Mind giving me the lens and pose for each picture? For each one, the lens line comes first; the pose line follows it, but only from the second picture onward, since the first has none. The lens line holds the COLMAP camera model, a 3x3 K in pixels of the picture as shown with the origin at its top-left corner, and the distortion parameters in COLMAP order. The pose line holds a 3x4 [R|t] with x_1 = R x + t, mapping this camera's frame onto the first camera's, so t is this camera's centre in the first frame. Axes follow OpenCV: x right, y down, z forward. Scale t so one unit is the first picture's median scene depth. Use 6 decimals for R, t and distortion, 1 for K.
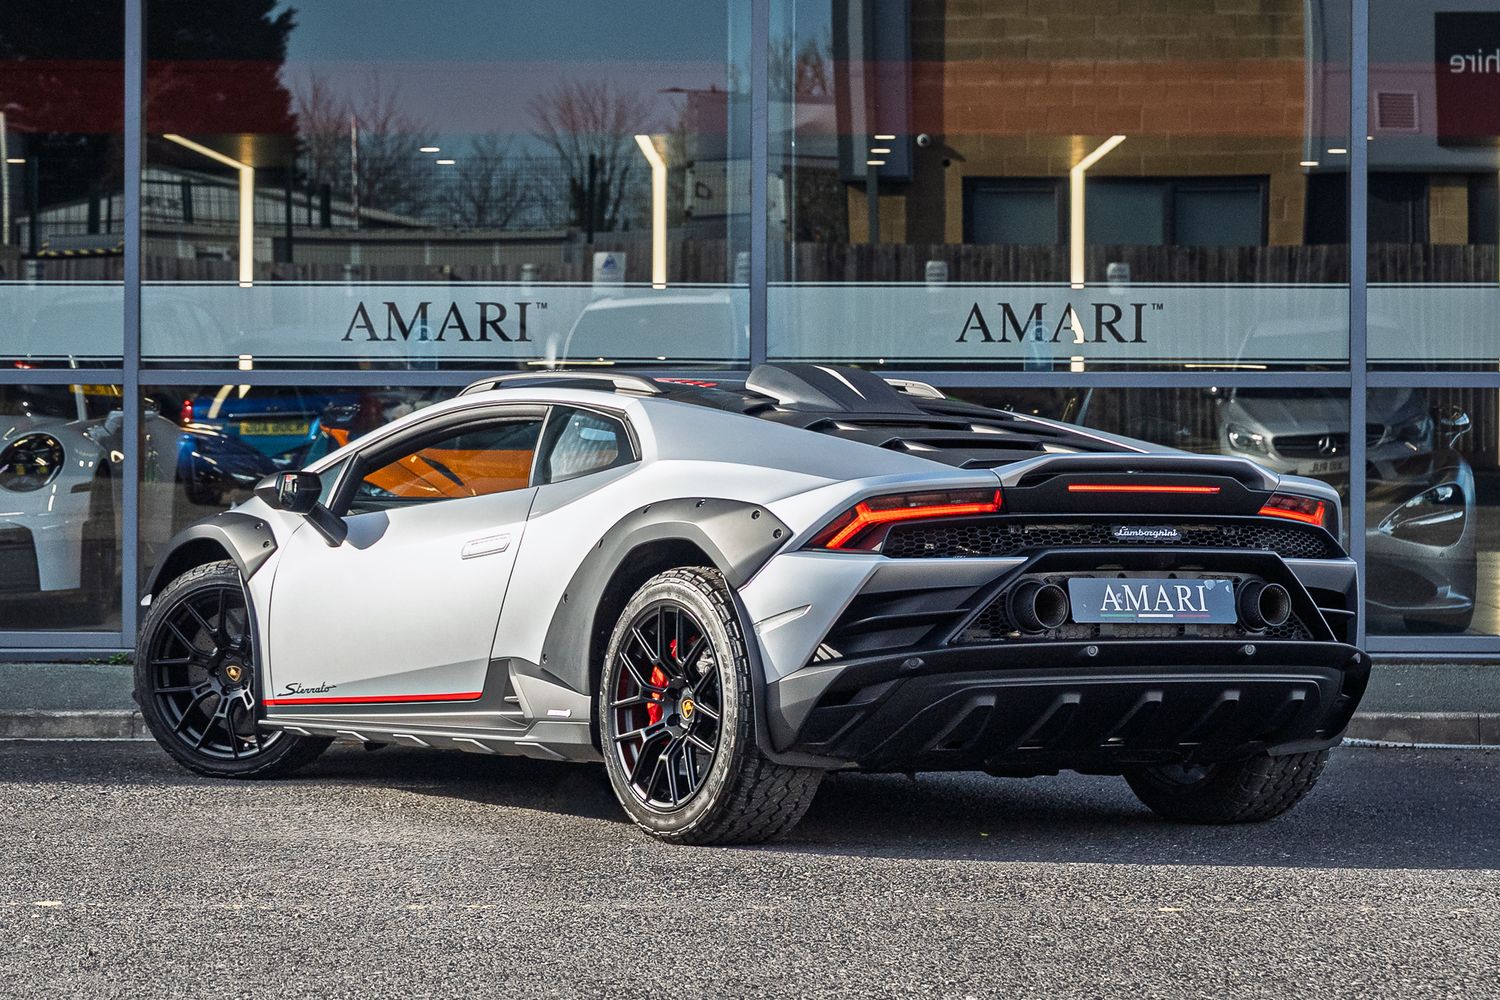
lens RADIAL K [[4820.8, 0, 750.0], [0, 4820.8, 500.0], [0, 0, 1]] dist [0.038763, -0.617501]
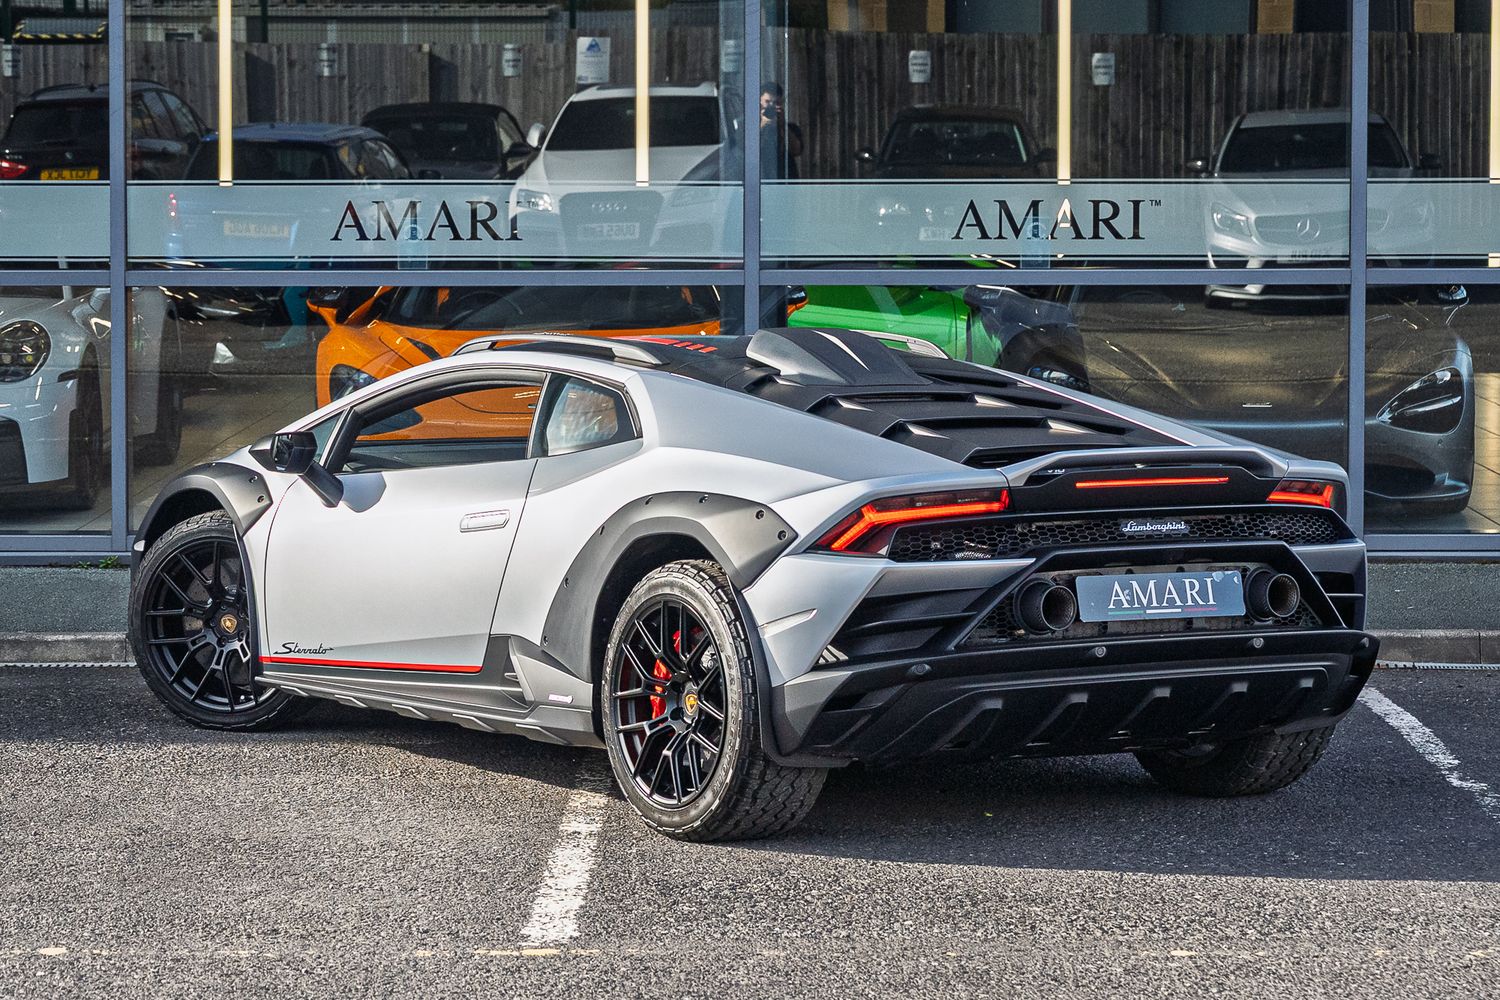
lens RADIAL K [[4820.8, 0, 750.0], [0, 4820.8, 500.0], [0, 0, 1]] dist [0.038763, -0.617501]
pose [[0.999979, -0.003923, 0.005230, -0.005747], [0.003584, 0.997996, 0.063173, -0.059749], [-0.005467, -0.063153, 0.997989, 0.012937]]
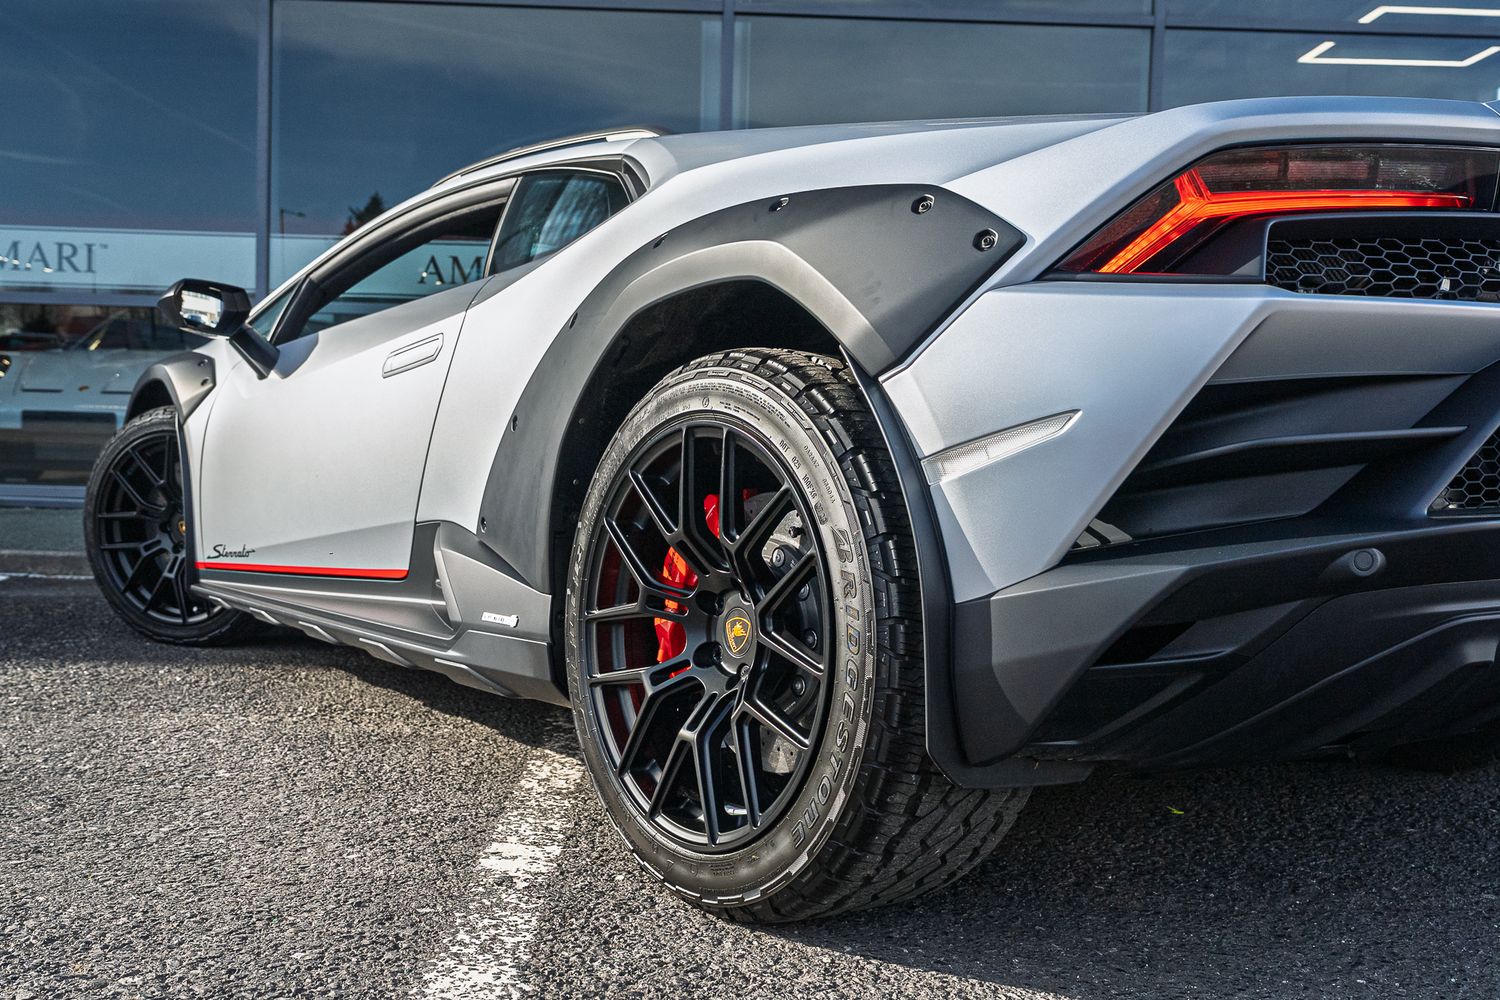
lens RADIAL K [[1406.9, 0, 750.0], [0, 1406.9, 500.0], [0, 0, 1]] dist [-0.009618, -0.007343]
pose [[0.997750, 0.017286, 0.064770, -0.020810], [-0.018837, 0.999549, 0.023408, 0.025519], [-0.064336, -0.024575, 0.997626, 0.838174]]
